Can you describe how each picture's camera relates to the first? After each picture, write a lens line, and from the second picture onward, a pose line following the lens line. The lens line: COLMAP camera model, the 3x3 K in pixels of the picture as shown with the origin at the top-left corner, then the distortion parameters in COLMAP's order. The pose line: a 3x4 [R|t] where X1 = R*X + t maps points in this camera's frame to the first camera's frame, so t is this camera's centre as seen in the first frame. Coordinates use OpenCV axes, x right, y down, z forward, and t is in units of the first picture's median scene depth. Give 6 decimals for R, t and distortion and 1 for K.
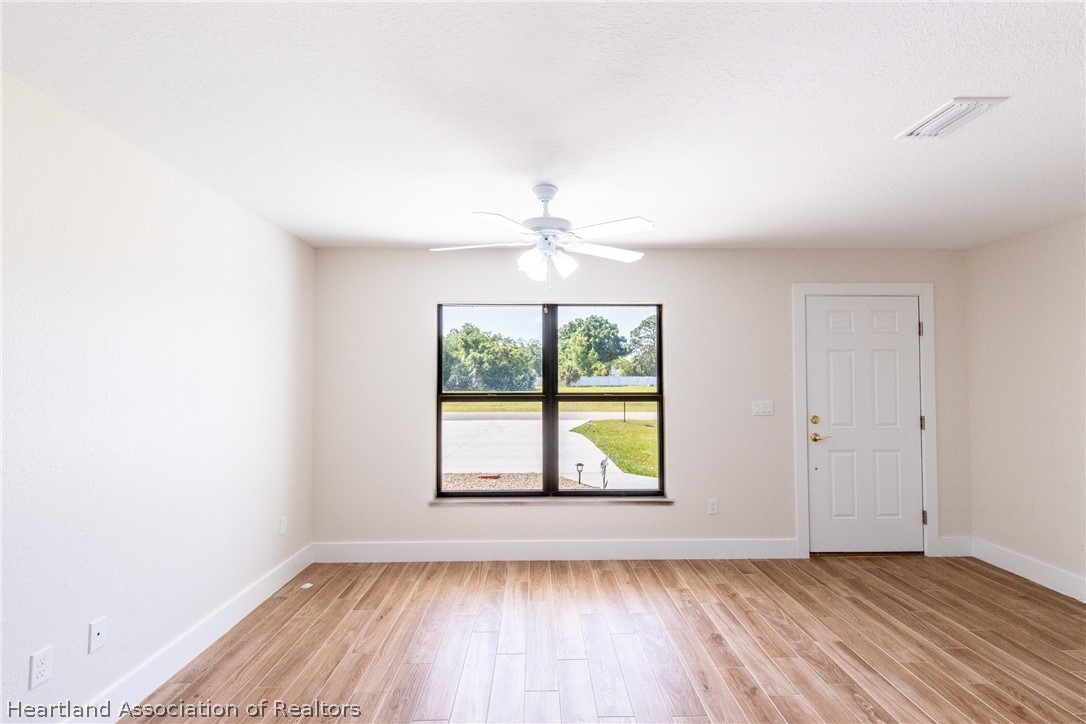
lens RADIAL K [[489.5, 0, 546.5], [0, 489.5, 364.0], [0, 0, 1]] dist [0.007787, -0.004659]
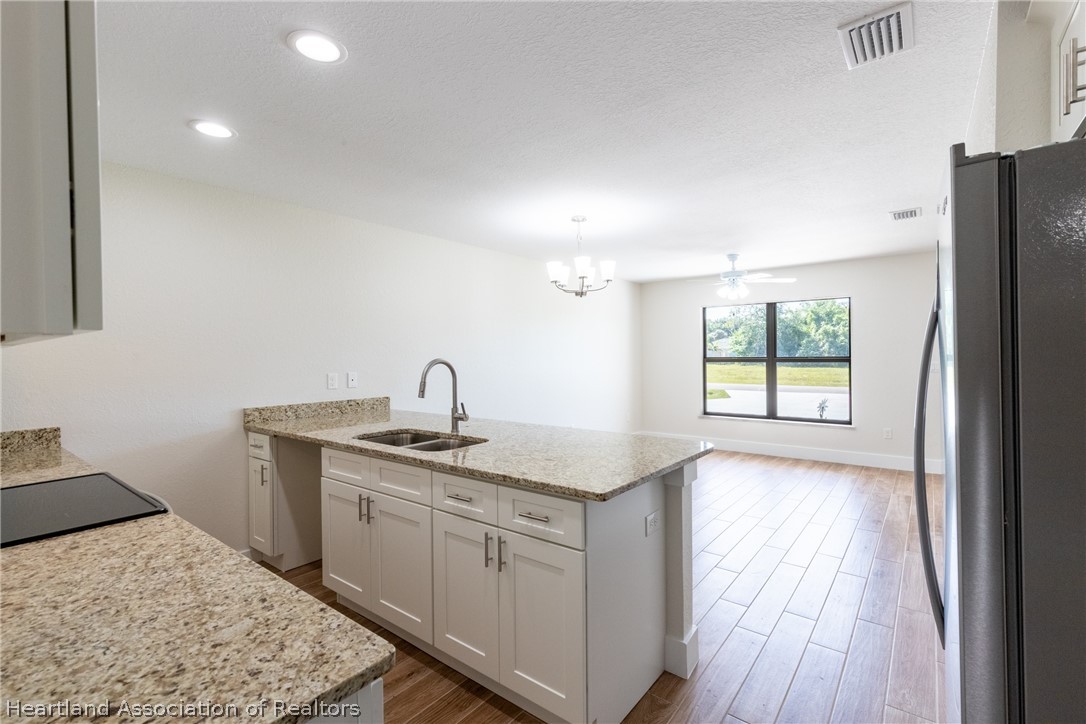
lens RADIAL K [[489.5, 0, 536.1], [0, 489.5, 355.2], [0, 0, 1]] dist [0.007787, -0.004659]
pose [[0.761166, -0.007233, -0.648517, 0.482556], [0.025884, 0.999480, 0.019233, 0.001611], [0.648041, -0.031426, 0.760957, -0.776453]]
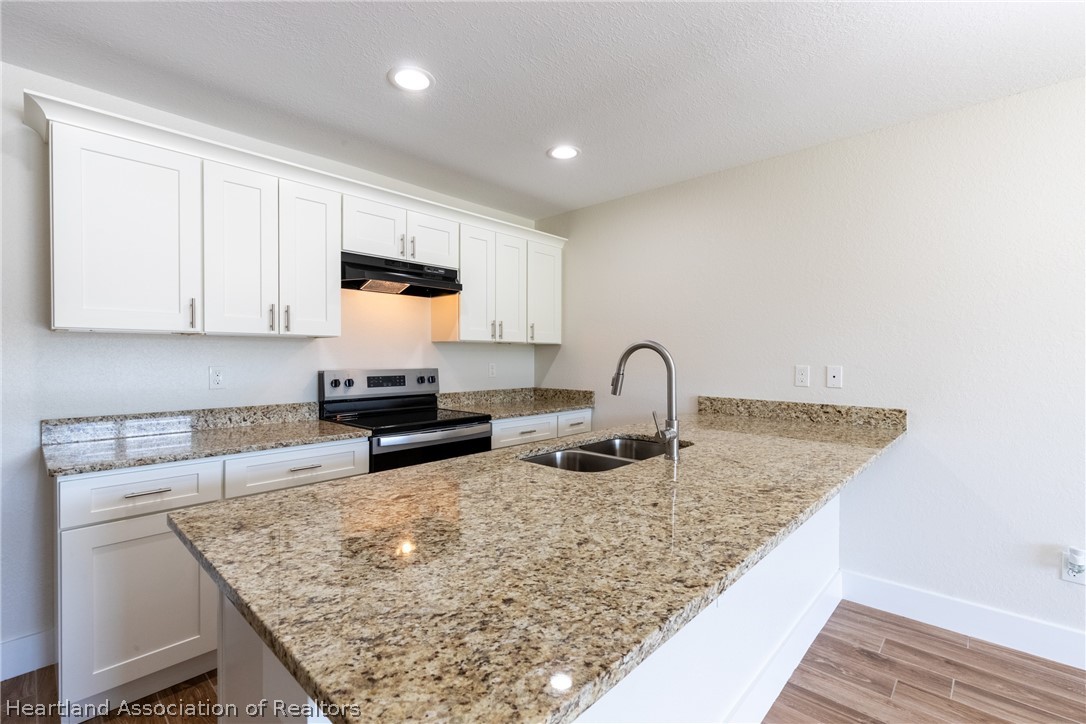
lens RADIAL K [[489.5, 0, 544.8], [0, 489.5, 361.4], [0, 0, 1]] dist [0.007787, -0.004659]
pose [[-0.703687, 0.008808, -0.710456, 0.315203], [0.014490, 0.999893, -0.001955, 0.036587], [0.710363, -0.011671, -0.703739, -0.068024]]
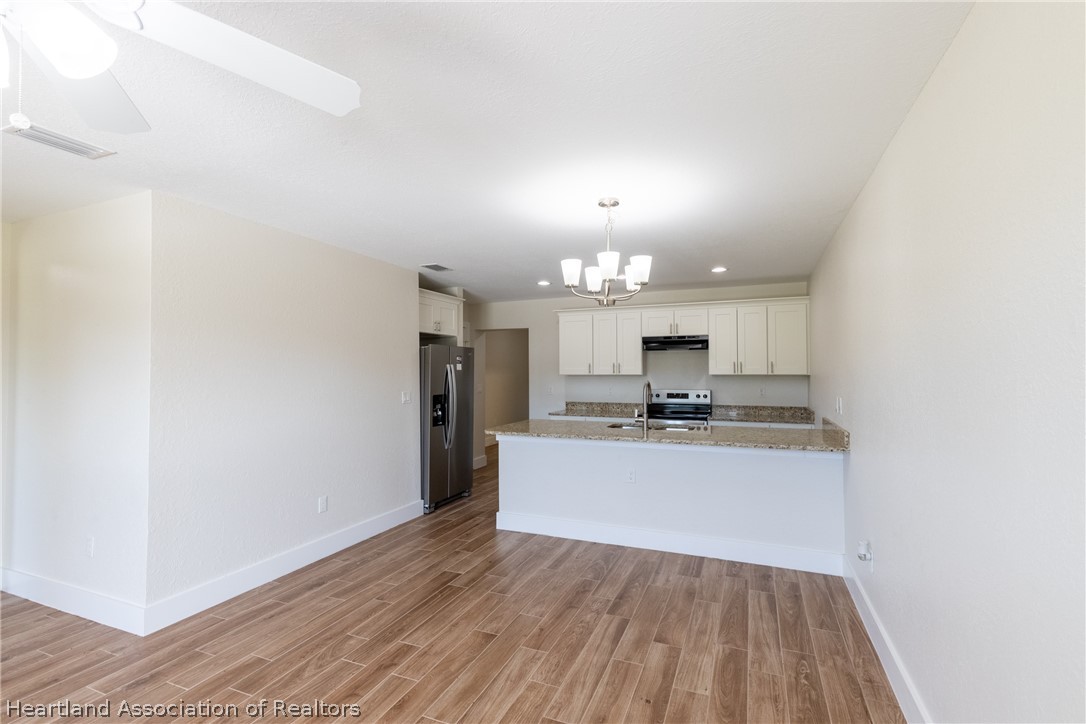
lens RADIAL K [[489.5, 0, 543.6], [0, 489.5, 366.4], [0, 0, 1]] dist [0.007787, -0.004659]
pose [[-0.905887, 0.011686, 0.423359, -0.351171], [-0.001834, 0.999502, -0.031513, 0.019742], [-0.423516, -0.029324, -0.905414, 0.792303]]
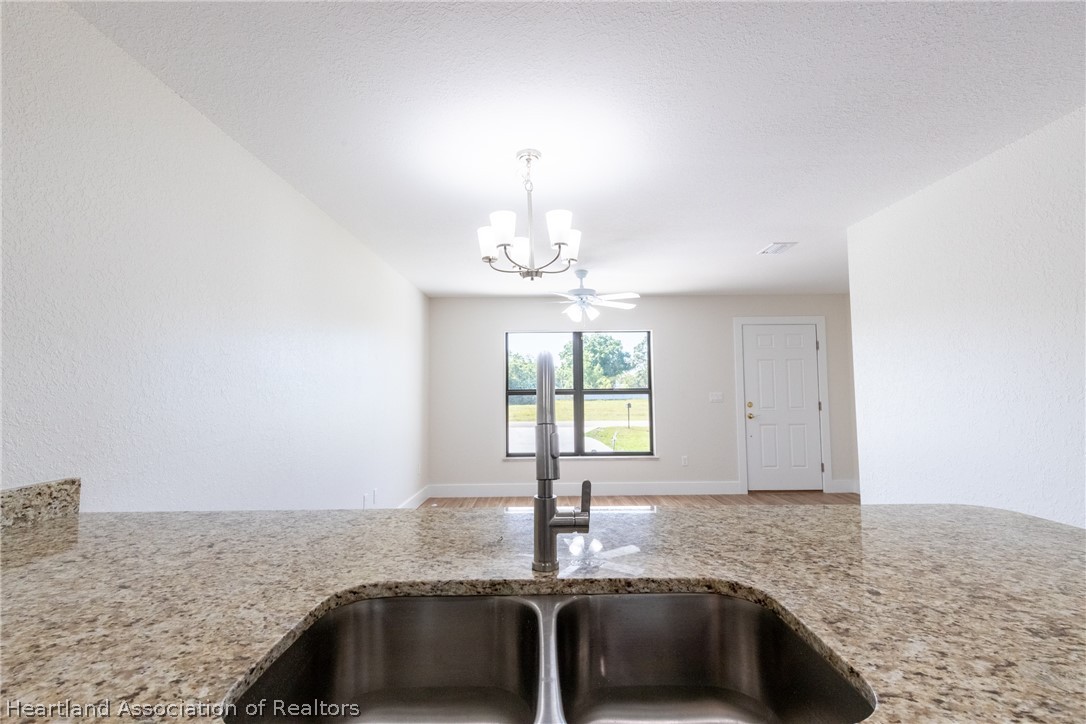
lens RADIAL K [[489.5, 0, 542.9], [0, 489.5, 362.5], [0, 0, 1]] dist [0.007787, -0.004659]
pose [[0.999835, -0.008065, -0.016281, -0.080014], [0.007479, 0.999332, -0.035760, 0.030449], [0.016558, 0.035632, 0.999228, -0.555672]]
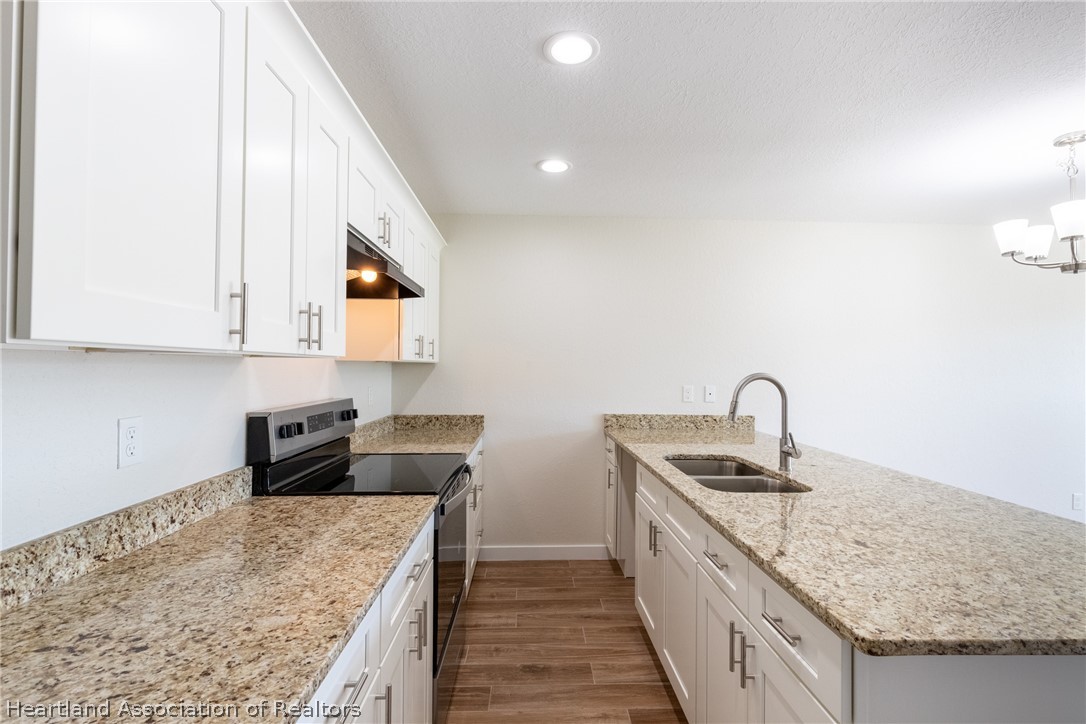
lens RADIAL K [[489.5, 0, 549.2], [0, 489.5, 363.2], [0, 0, 1]] dist [0.007787, -0.004659]
pose [[0.010643, -0.006844, -0.999920, 0.471857], [0.011972, 0.999906, -0.006716, 0.005866], [0.999872, -0.011900, 0.010724, -0.574237]]
